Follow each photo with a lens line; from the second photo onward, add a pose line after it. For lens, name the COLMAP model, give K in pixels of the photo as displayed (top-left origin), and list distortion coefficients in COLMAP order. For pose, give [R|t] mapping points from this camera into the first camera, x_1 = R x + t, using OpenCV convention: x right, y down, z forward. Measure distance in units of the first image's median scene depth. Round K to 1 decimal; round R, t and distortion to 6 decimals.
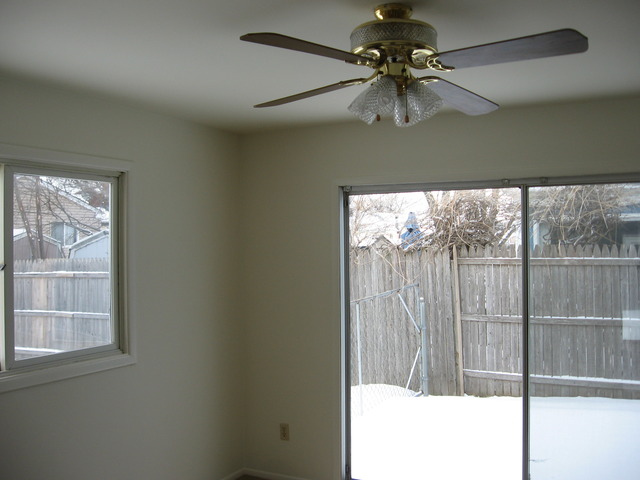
lens RADIAL K [[663.9, 0, 326.7], [0, 663.9, 229.5], [0, 0, 1]] dist [-0.135689, 0.061513]
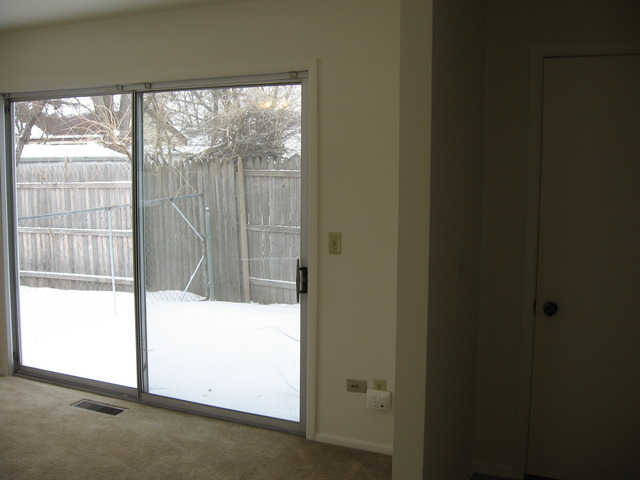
lens RADIAL K [[663.9, 0, 326.7], [0, 663.9, 229.5], [0, 0, 1]] dist [-0.135689, 0.061513]
pose [[0.998525, 0.013441, 0.052606, 0.276834], [-0.019619, 0.992730, 0.118753, 0.010784], [-0.050627, -0.119610, 0.991529, -0.036698]]
